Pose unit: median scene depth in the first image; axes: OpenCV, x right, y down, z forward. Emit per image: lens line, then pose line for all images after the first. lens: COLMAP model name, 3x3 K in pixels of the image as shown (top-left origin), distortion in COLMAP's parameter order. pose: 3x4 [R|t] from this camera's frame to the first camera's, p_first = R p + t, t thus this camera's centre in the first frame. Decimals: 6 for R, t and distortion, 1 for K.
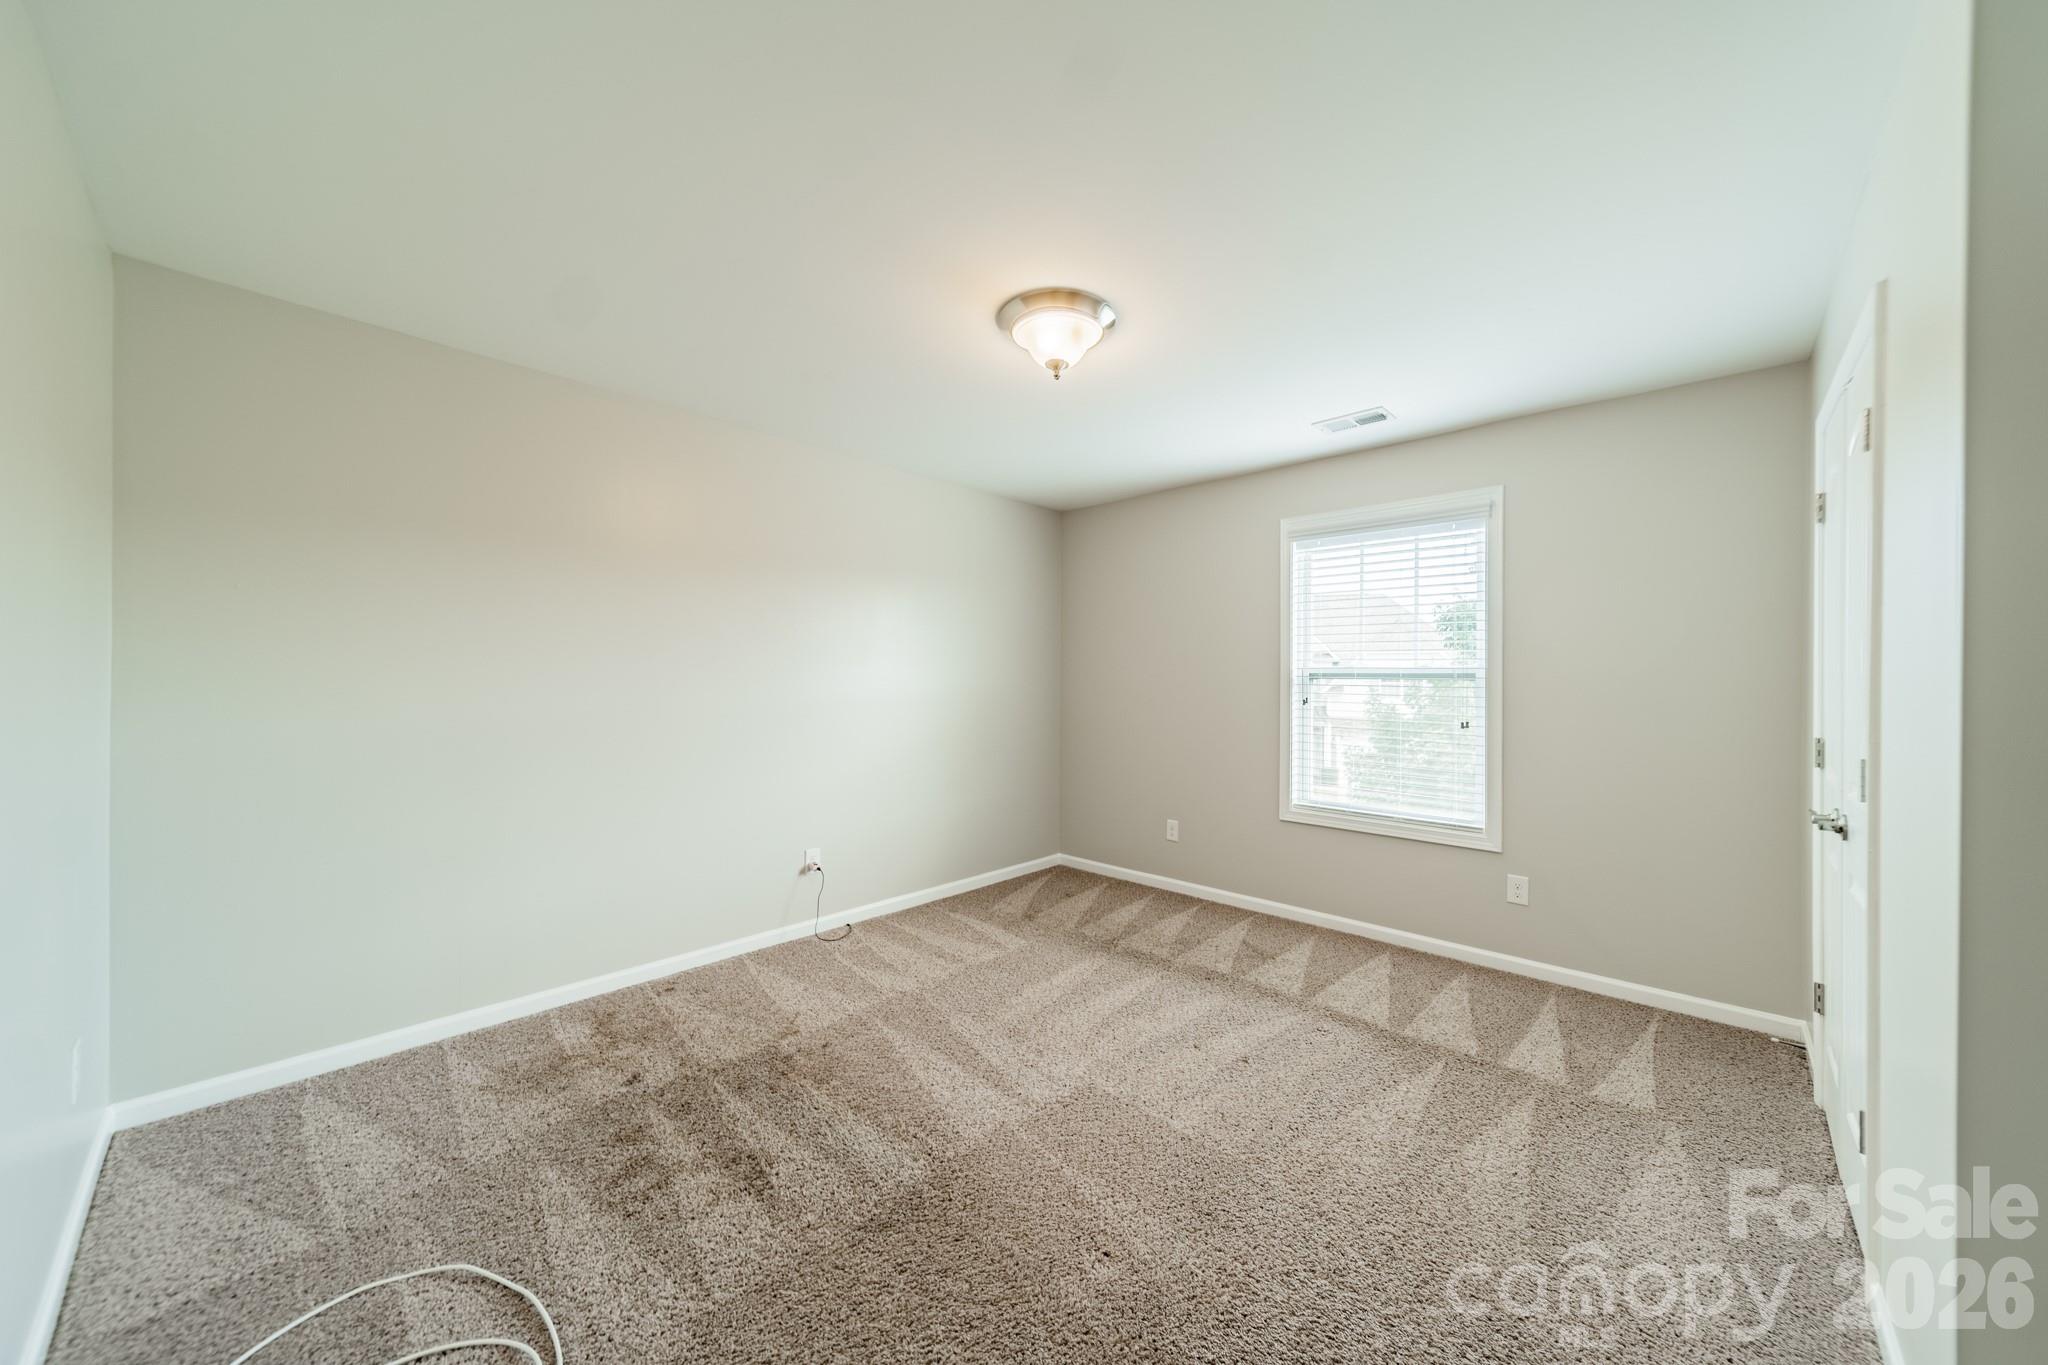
lens RADIAL K [[720.7, 0, 1035.6], [0, 720.7, 679.8], [0, 0, 1]] dist [0.005823, 0.000135]
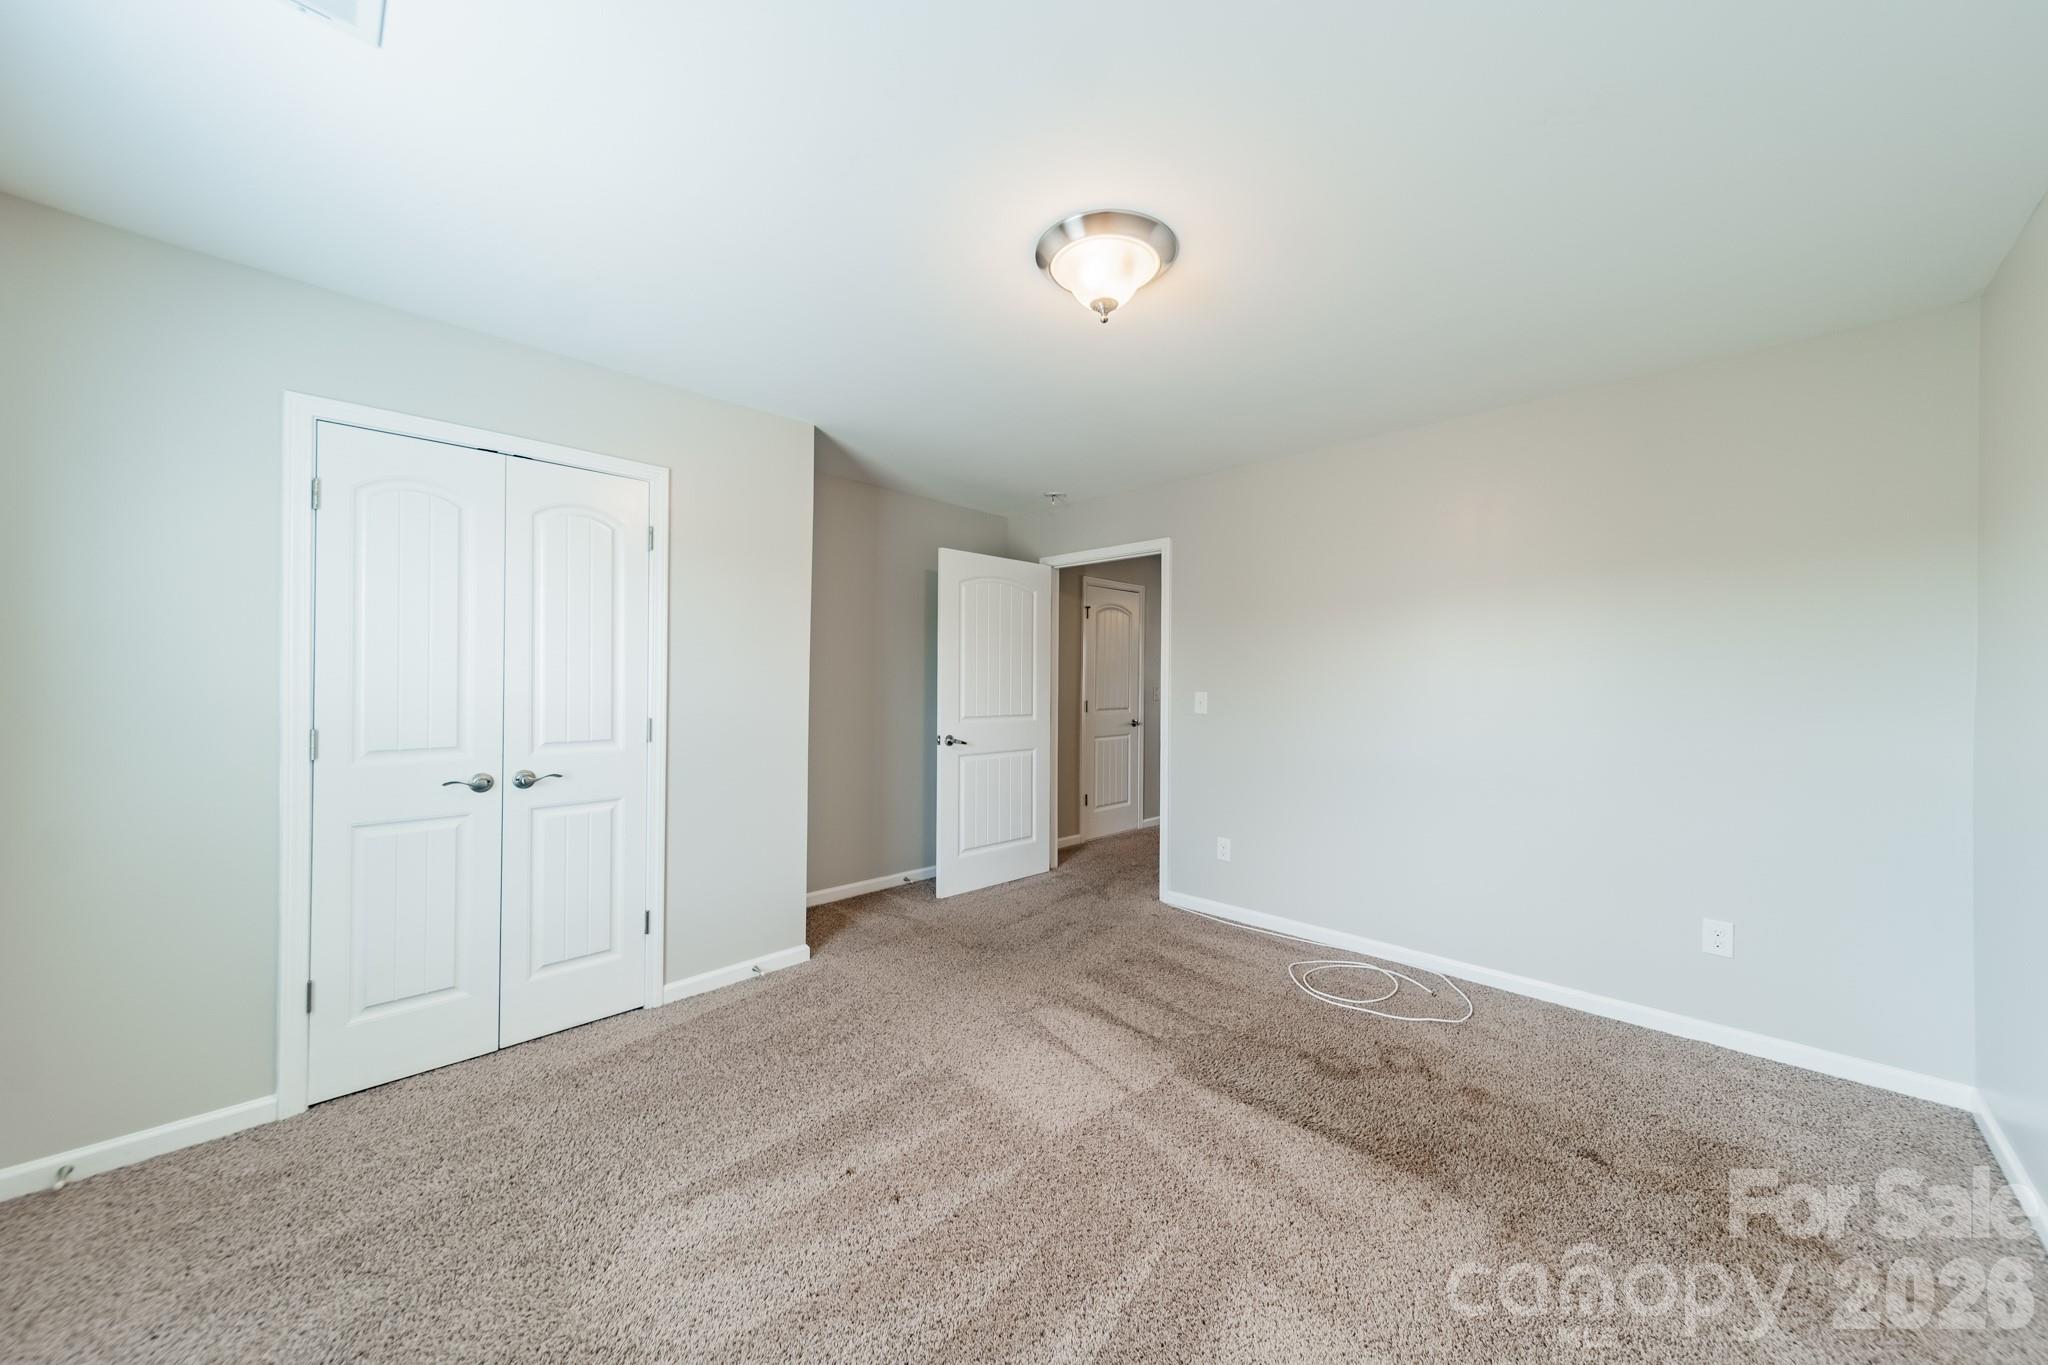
lens RADIAL K [[720.7, 0, 1035.6], [0, 720.7, 679.8], [0, 0, 1]] dist [0.005823, 0.000135]
pose [[-0.999754, -0.013407, 0.017672, 0.074398], [-0.013474, 0.999902, -0.003673, -0.001180], [-0.017621, -0.003910, -0.999837, 1.384206]]
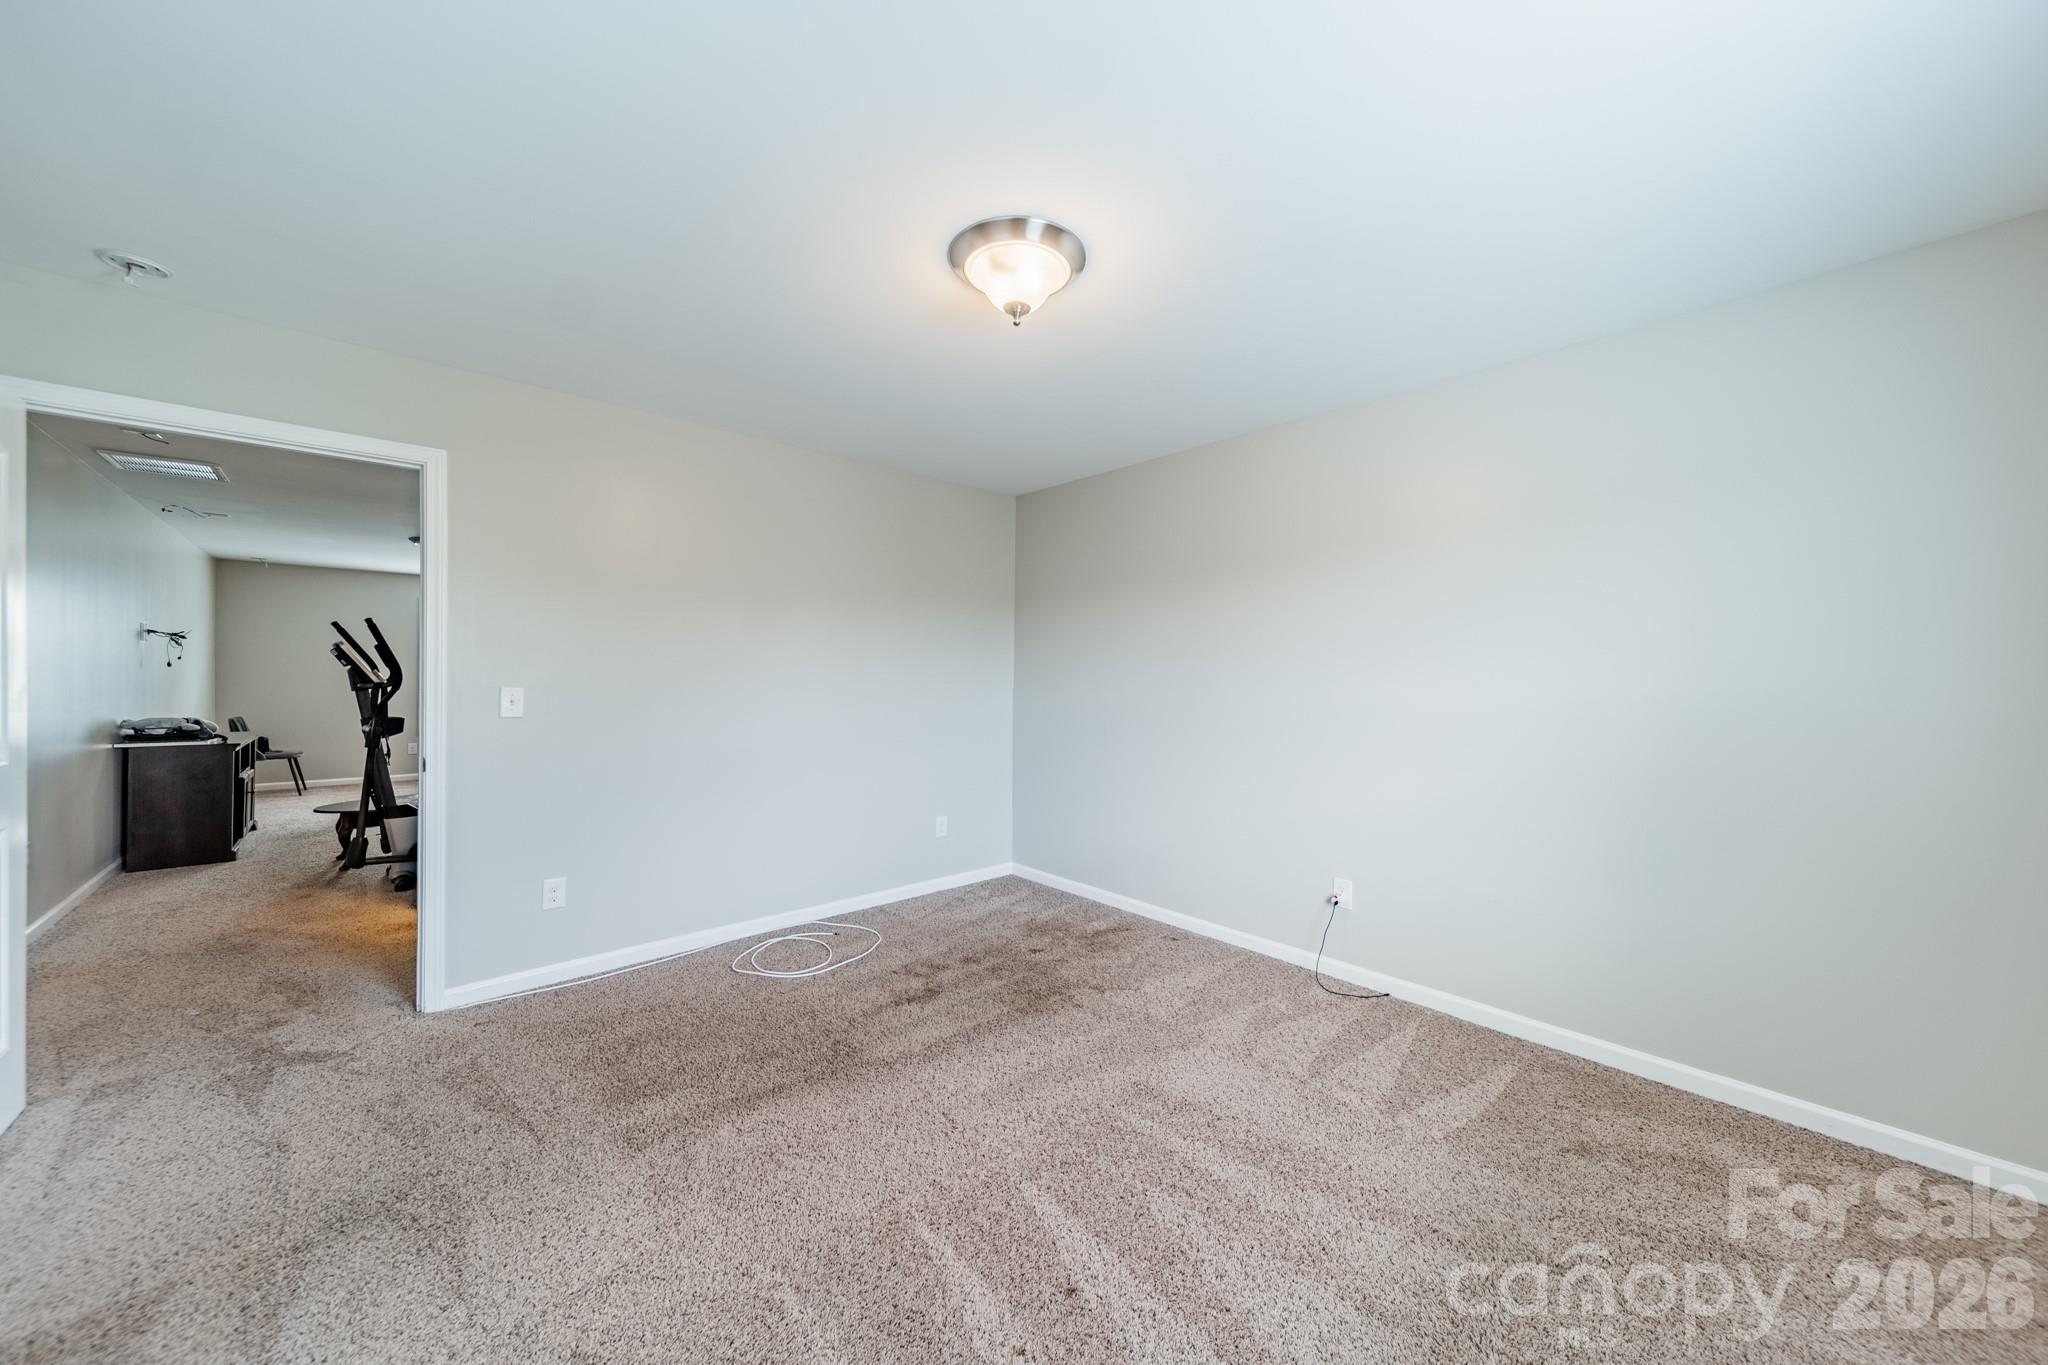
lens RADIAL K [[712.6, 0, 1027.9], [0, 712.6, 676.3], [0, 0, 1]] dist [0.015510, 0.000029]
pose [[-0.090596, -0.013271, -0.995799, 0.665422], [-0.004261, 0.999907, -0.012938, 0.008720], [0.995879, 0.003071, -0.090644, 0.822158]]
